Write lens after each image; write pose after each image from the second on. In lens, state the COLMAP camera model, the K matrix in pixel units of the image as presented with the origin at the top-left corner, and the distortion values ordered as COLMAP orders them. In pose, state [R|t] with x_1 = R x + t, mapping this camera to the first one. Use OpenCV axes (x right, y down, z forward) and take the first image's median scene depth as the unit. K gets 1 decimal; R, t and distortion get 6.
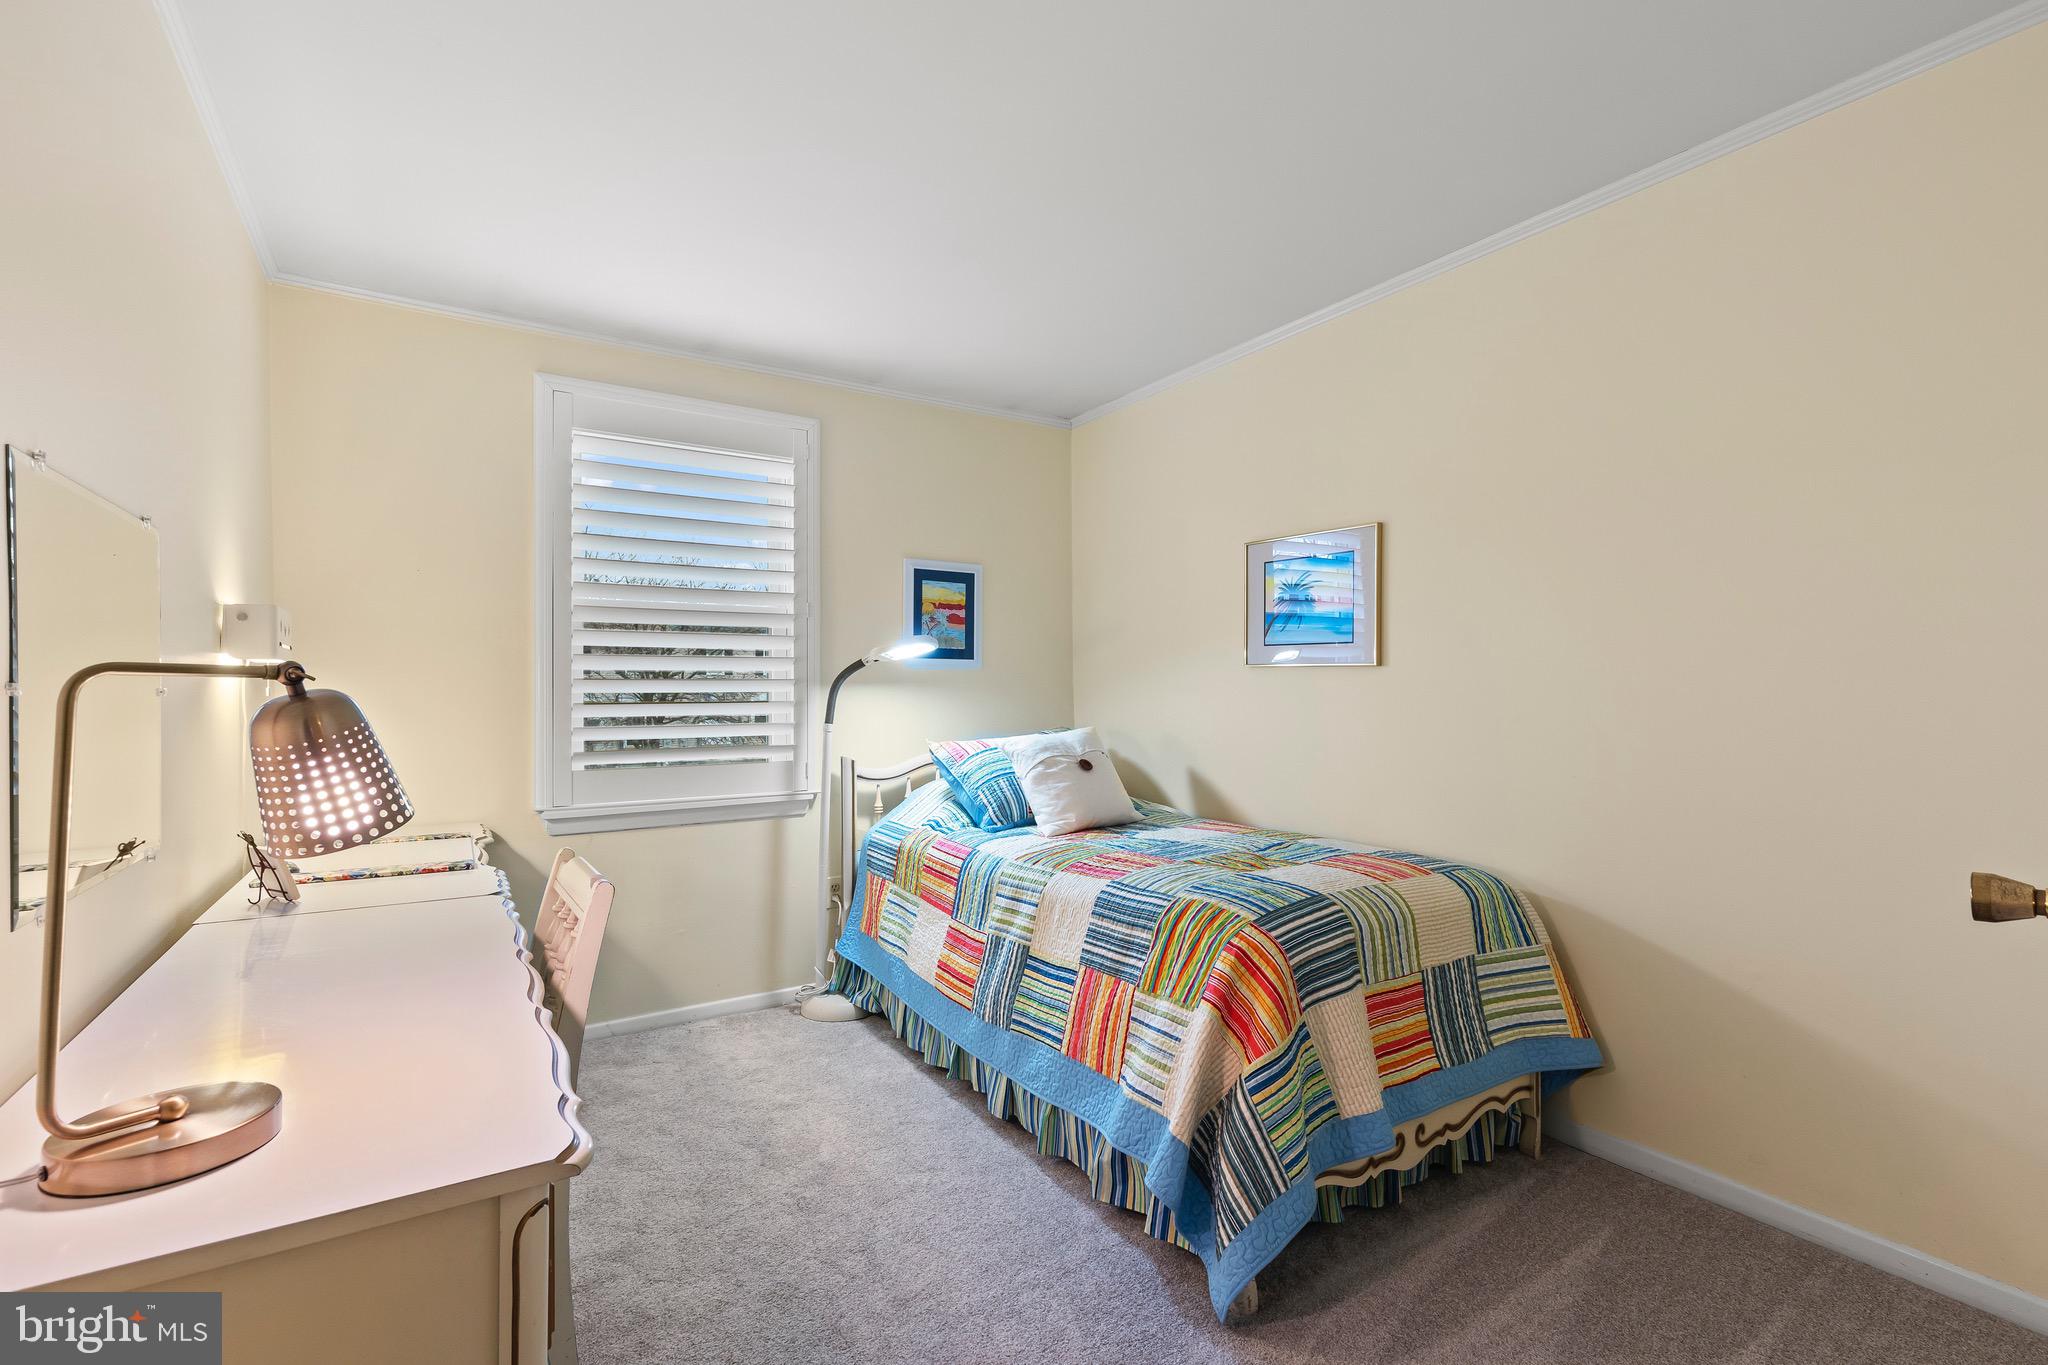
lens RADIAL K [[918.6, 0, 1024.7], [0, 918.6, 677.5], [0, 0, 1]] dist [0.000988, -0.000854]
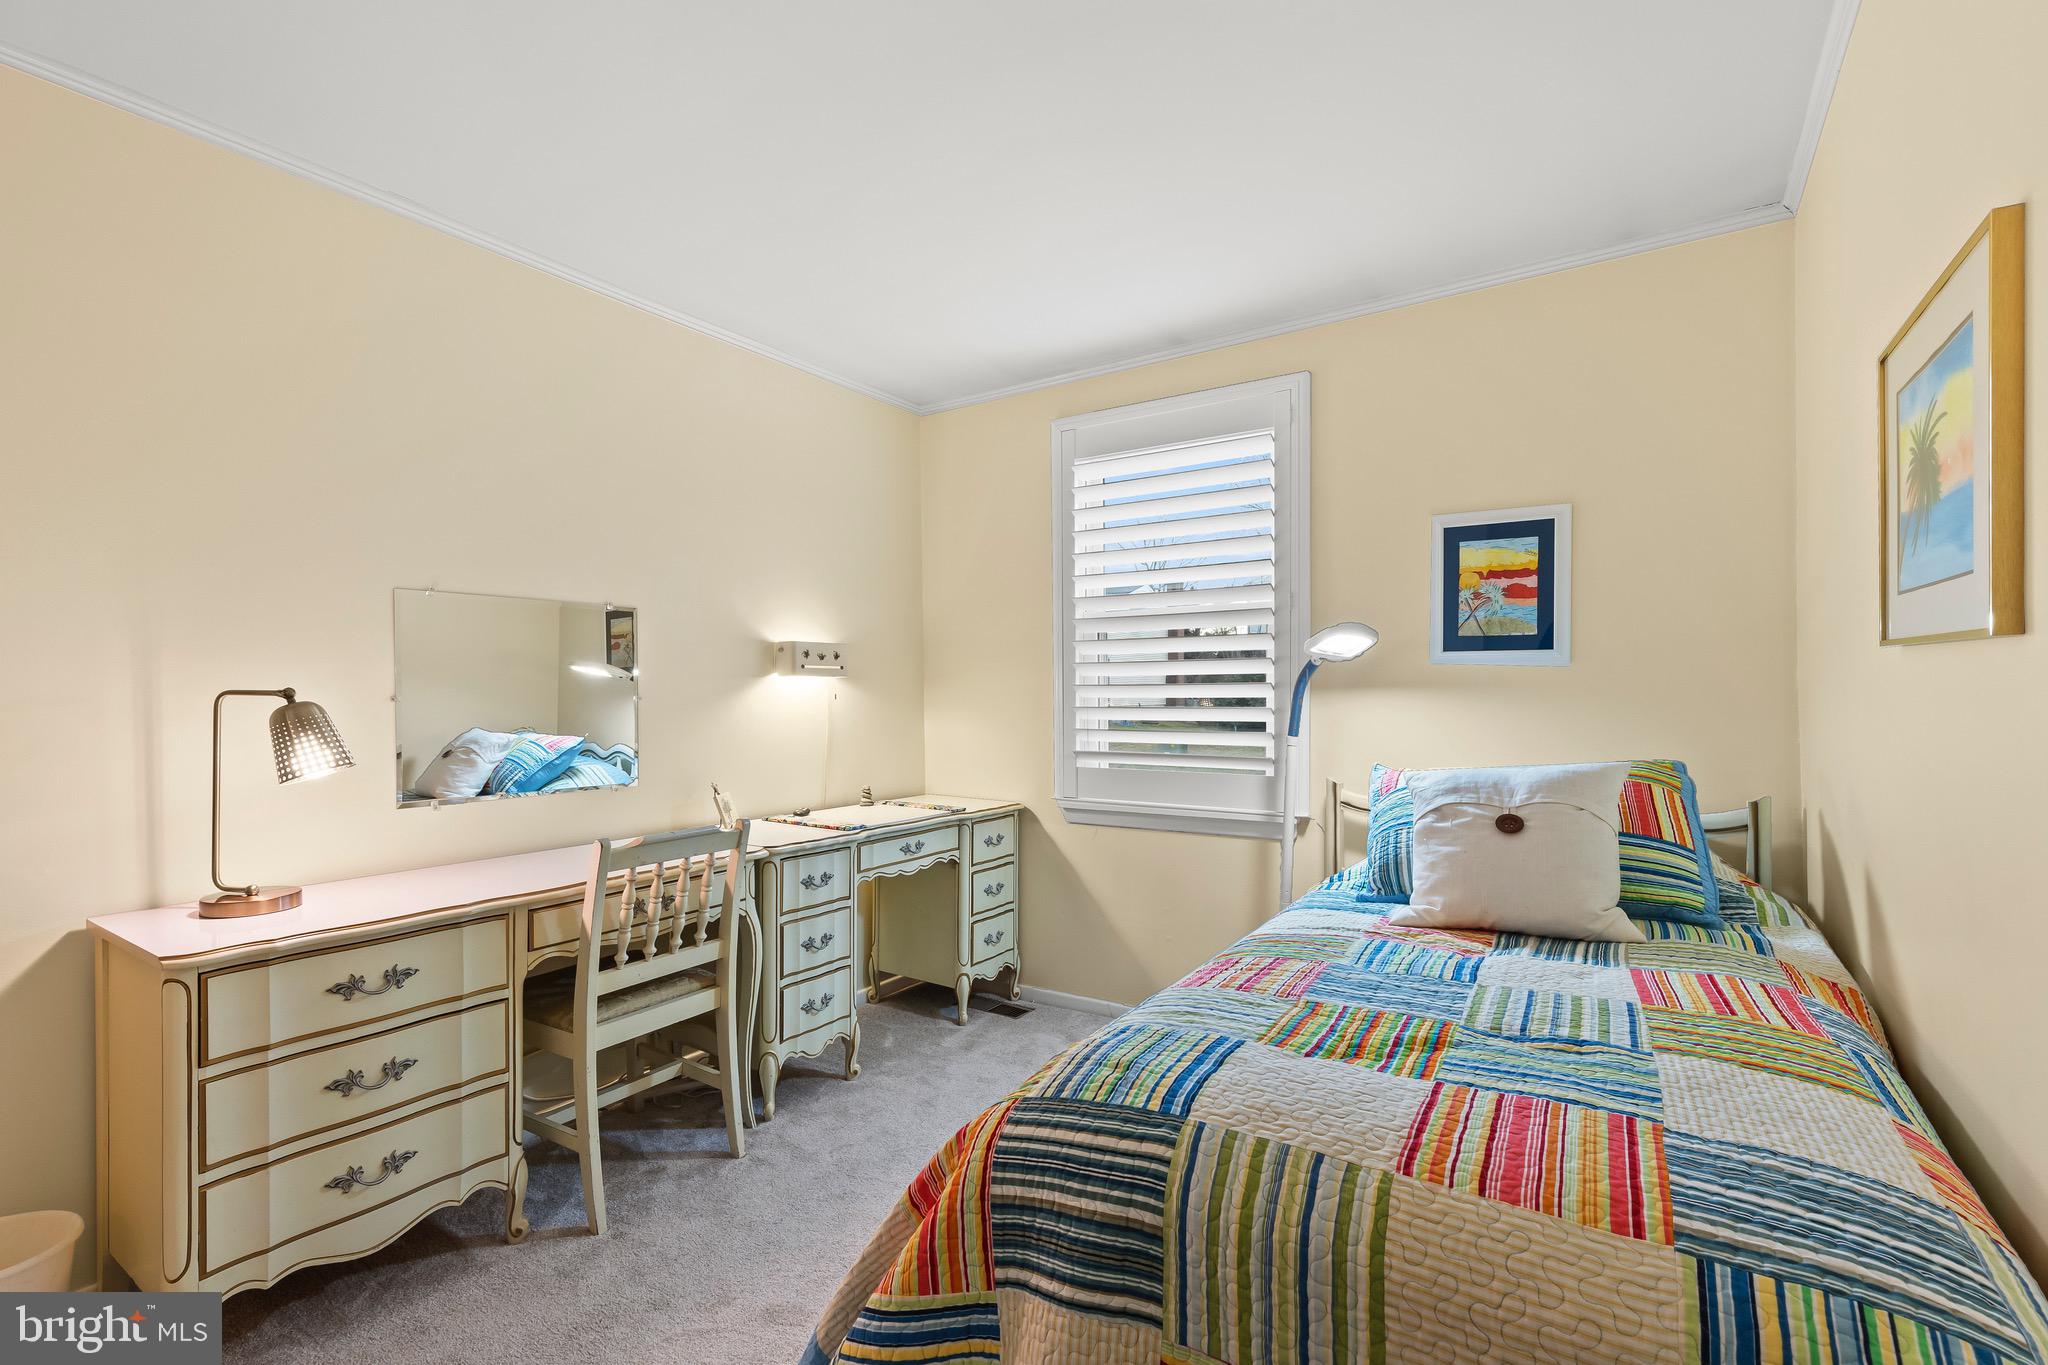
lens RADIAL K [[918.6, 0, 1022.1], [0, 918.6, 690.9], [0, 0, 1]] dist [0.000988, -0.000854]
pose [[0.403999, -0.000674, -0.914759, 0.492139], [0.014870, 0.999872, 0.005831, 0.000953], [0.914638, -0.015958, 0.403958, 0.479484]]
